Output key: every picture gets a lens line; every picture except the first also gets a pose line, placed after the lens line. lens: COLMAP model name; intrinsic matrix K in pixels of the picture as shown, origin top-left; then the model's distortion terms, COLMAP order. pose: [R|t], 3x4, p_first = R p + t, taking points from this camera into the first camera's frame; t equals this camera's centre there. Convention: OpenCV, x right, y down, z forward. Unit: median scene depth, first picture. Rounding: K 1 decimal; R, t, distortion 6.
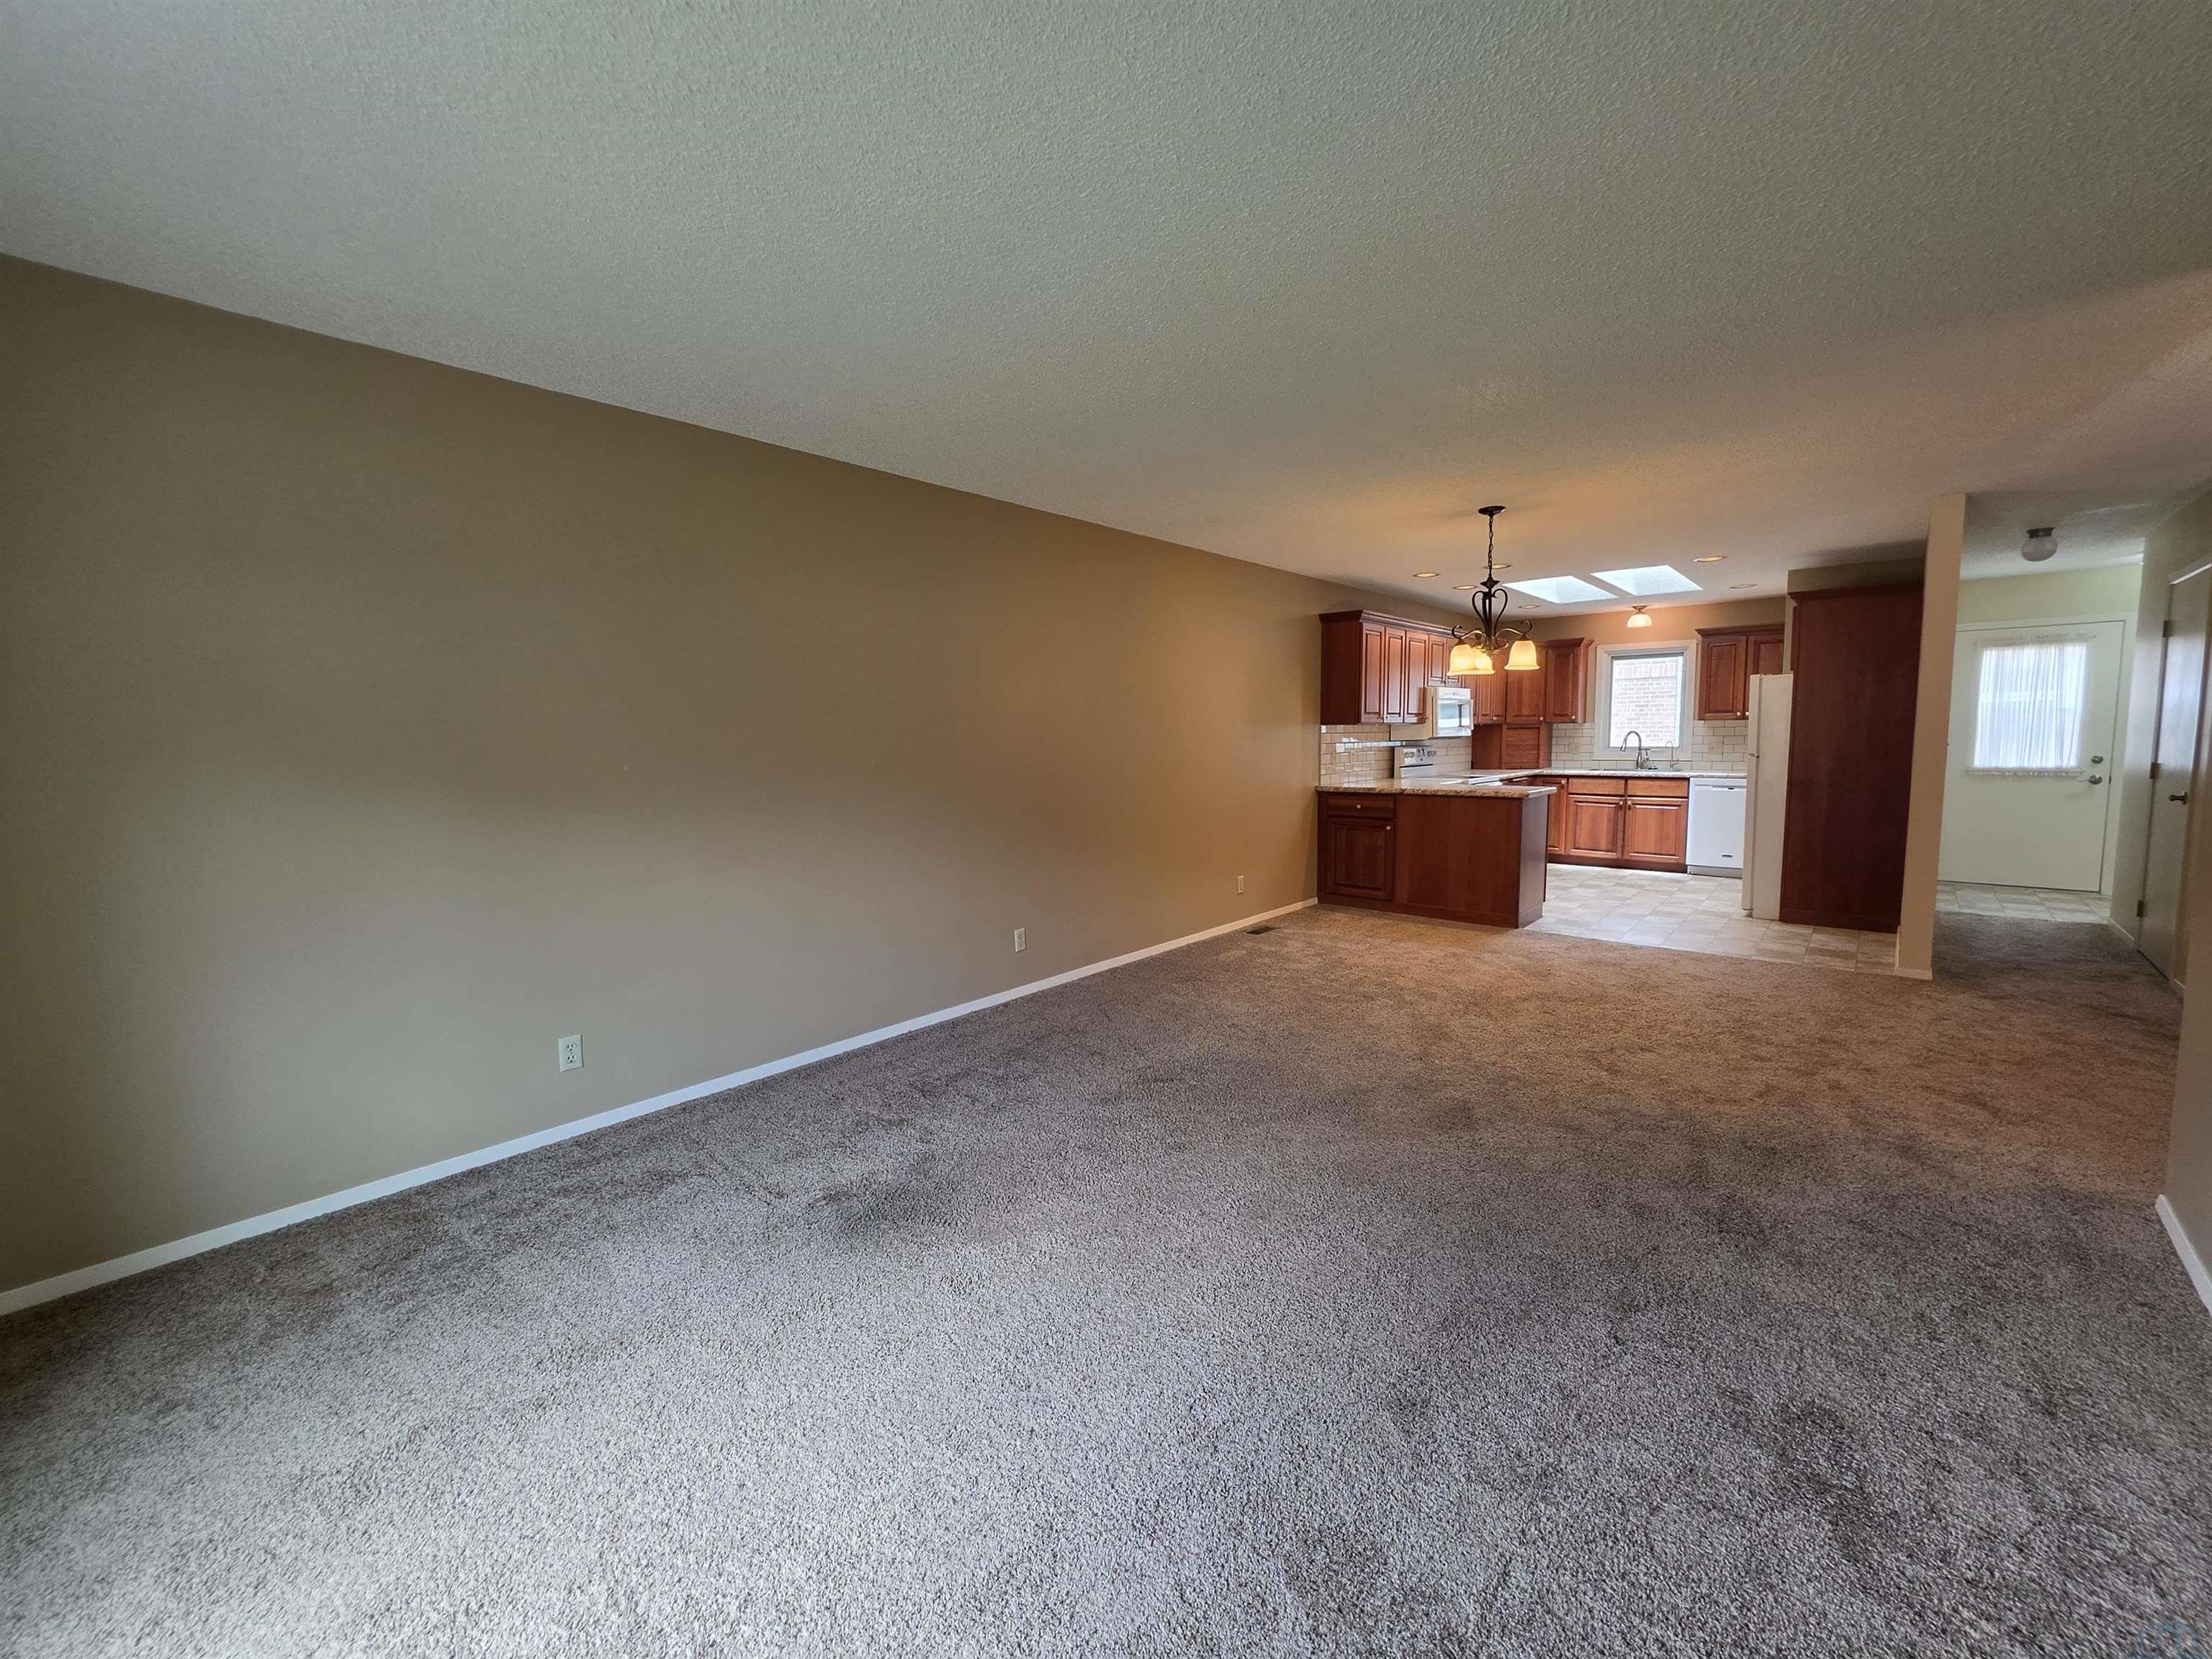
lens RADIAL K [[889.5, 0, 1096.4], [0, 889.5, 818.0], [0, 0, 1]] dist [-0.005991, 0.001876]
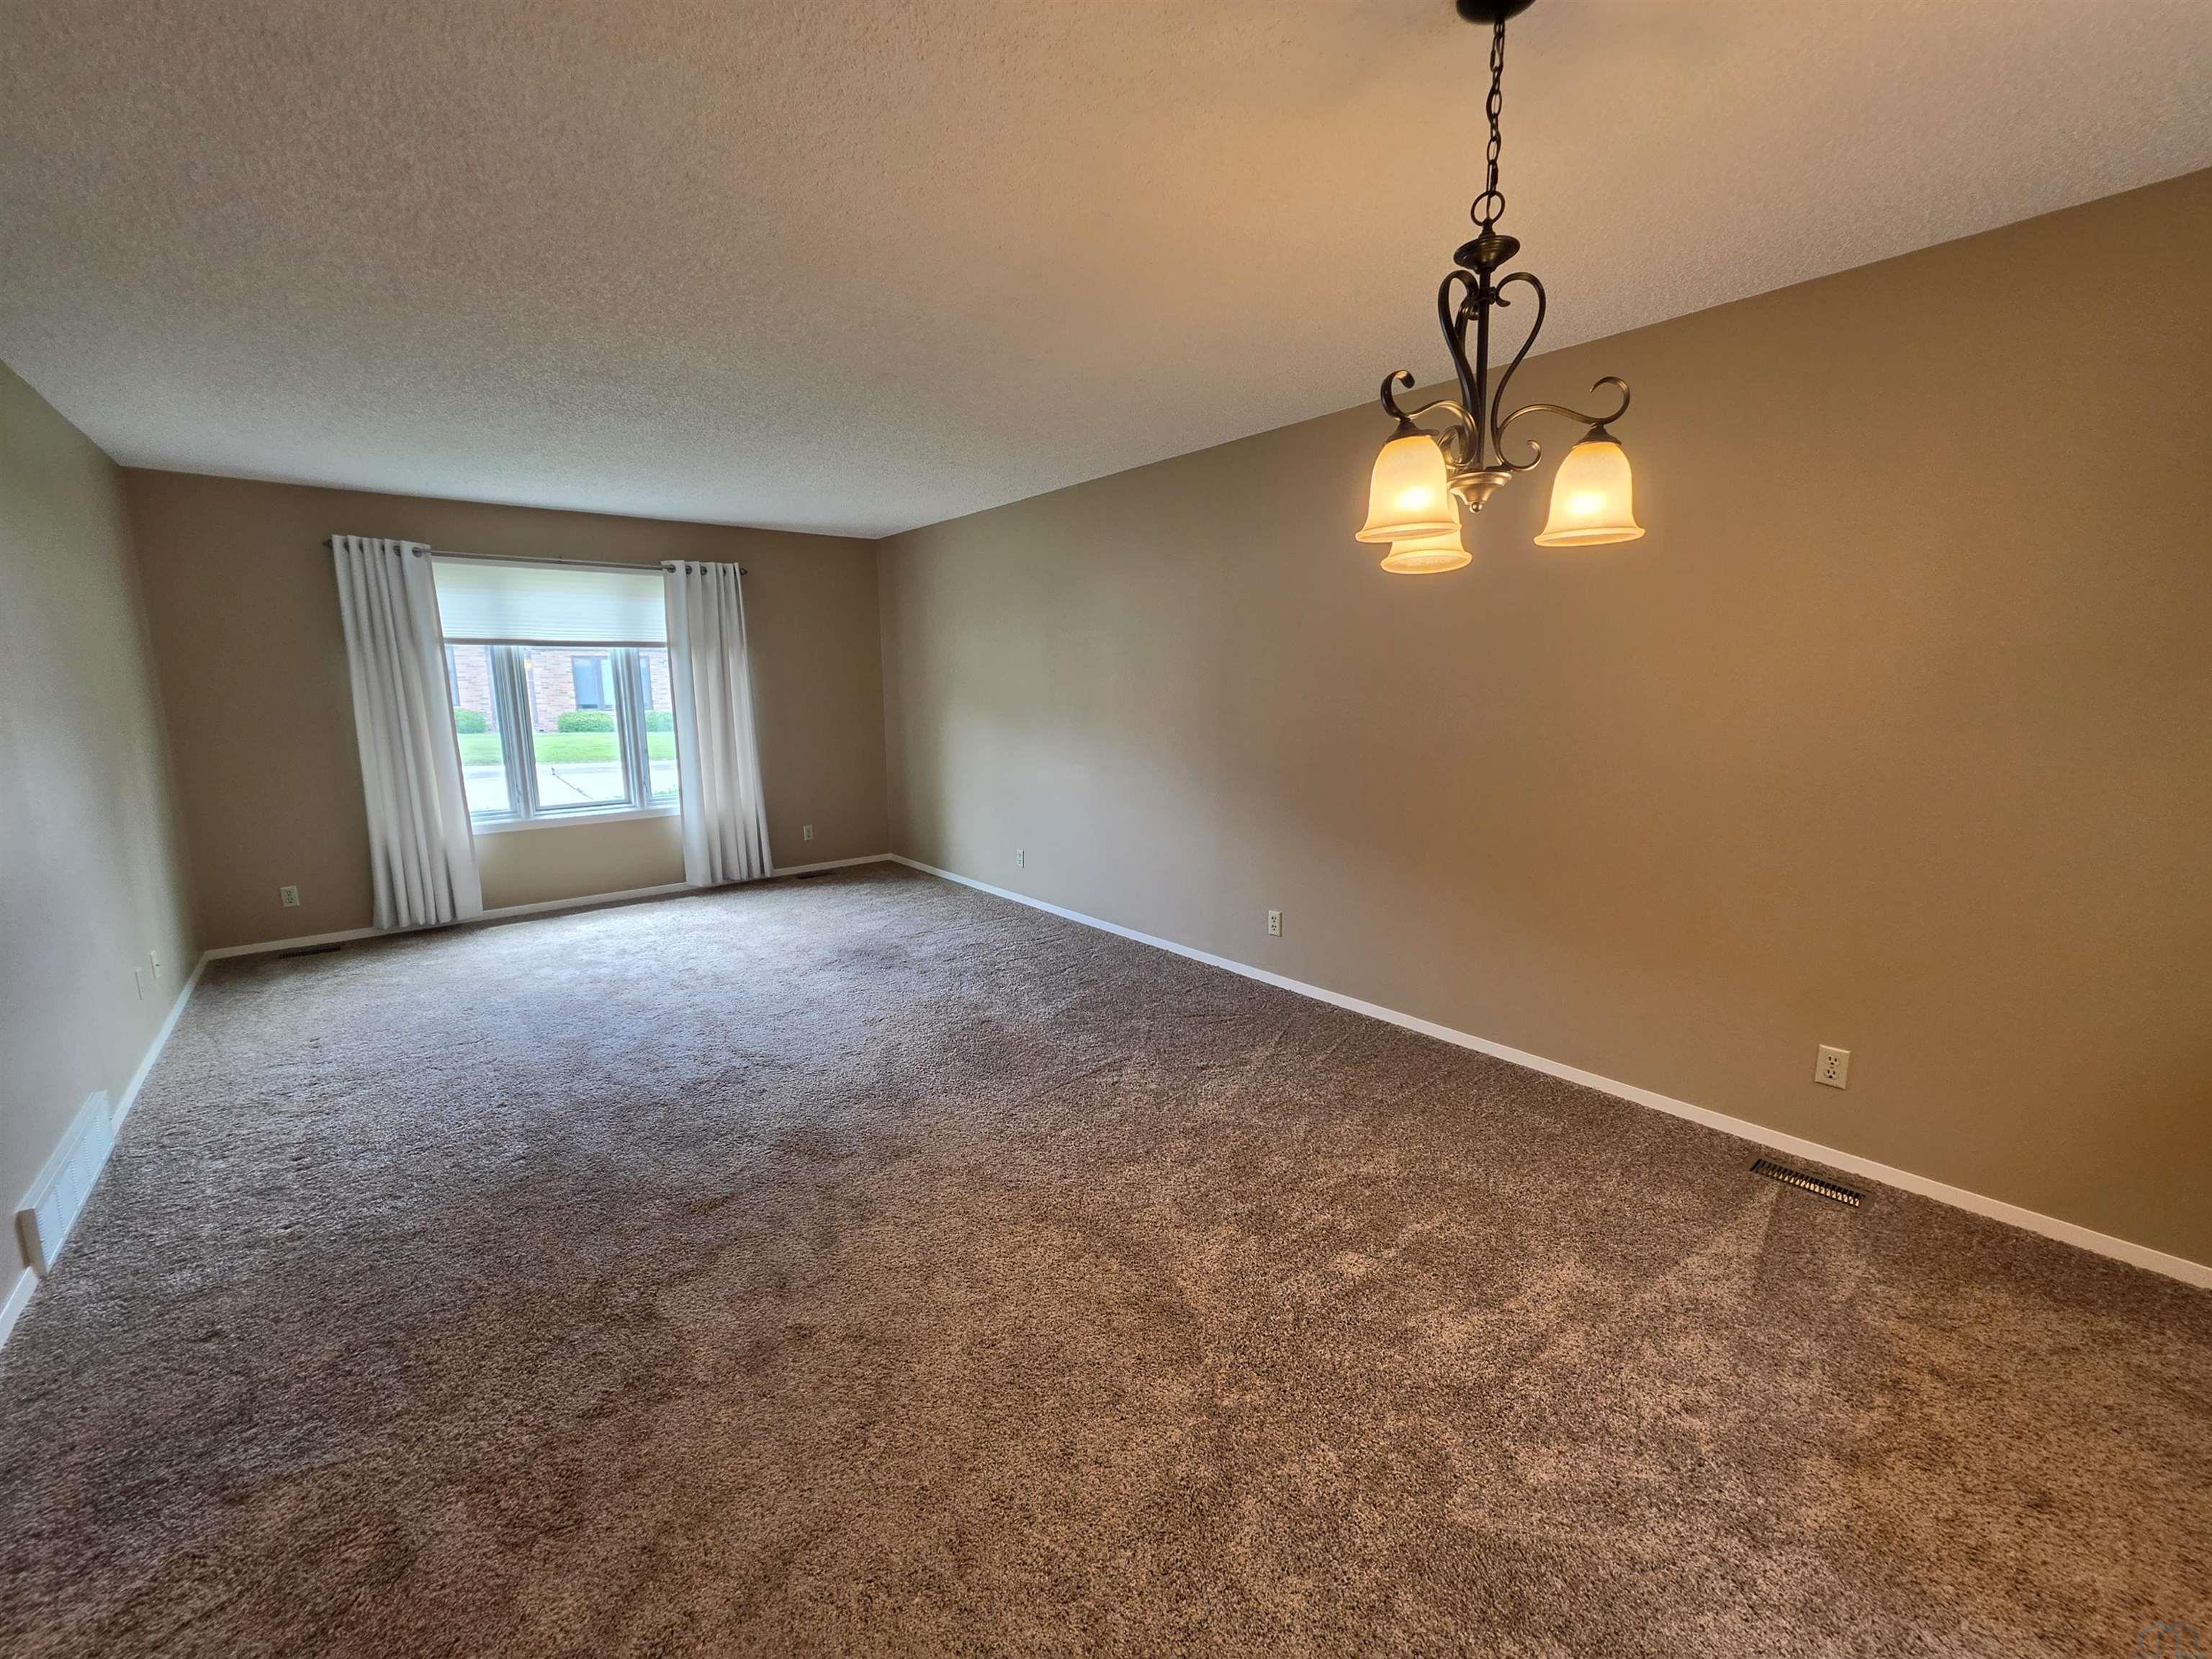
lens RADIAL K [[889.5, 0, 1107.8], [0, 889.5, 824.7], [0, 0, 1]] dist [-0.005991, 0.001876]
pose [[-0.143906, 0.177802, -0.973487, 0.443622], [-0.083782, 0.978005, 0.191013, -0.066265], [0.986038, 0.109049, -0.125844, 0.519034]]
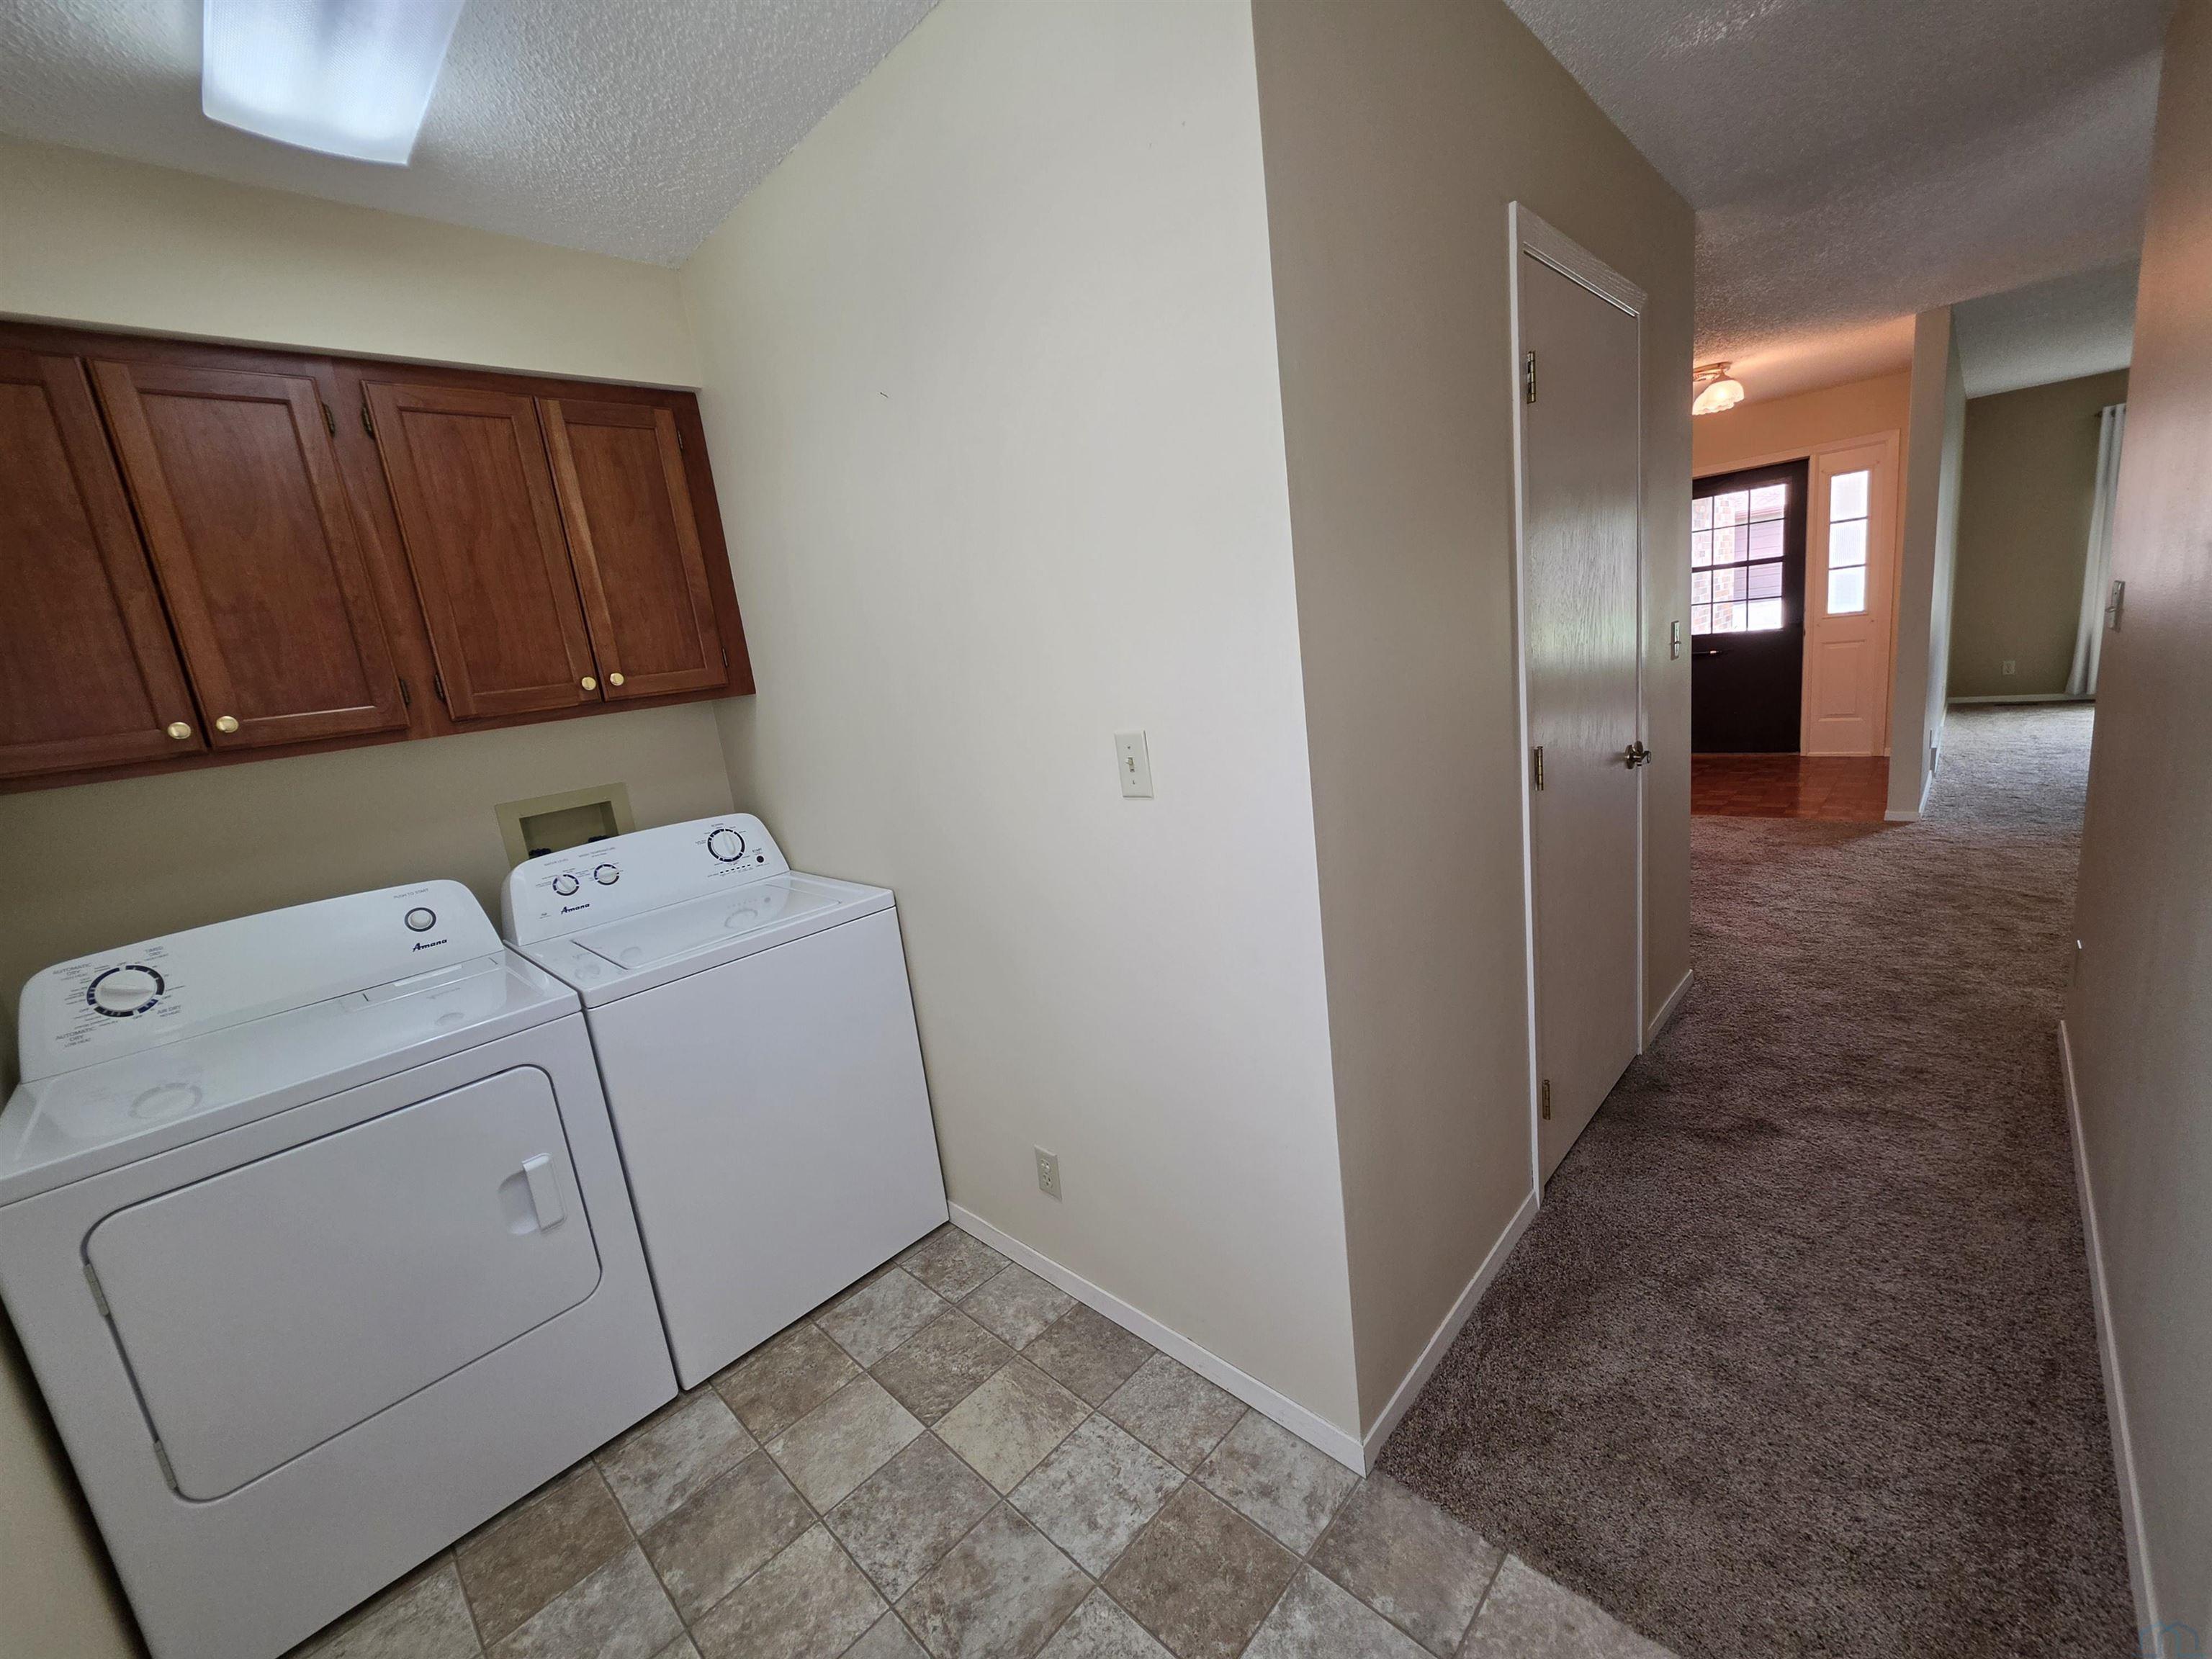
lens RADIAL K [[889.5, 0, 1104.8], [0, 889.5, 827.6], [0, 0, 1]] dist [-0.005991, 0.001876]
pose [[-0.989425, 0.130324, 0.063671, 0.823156], [0.143360, 0.945404, 0.292675, -0.102377], [-0.022052, 0.298708, -0.954090, 0.836159]]
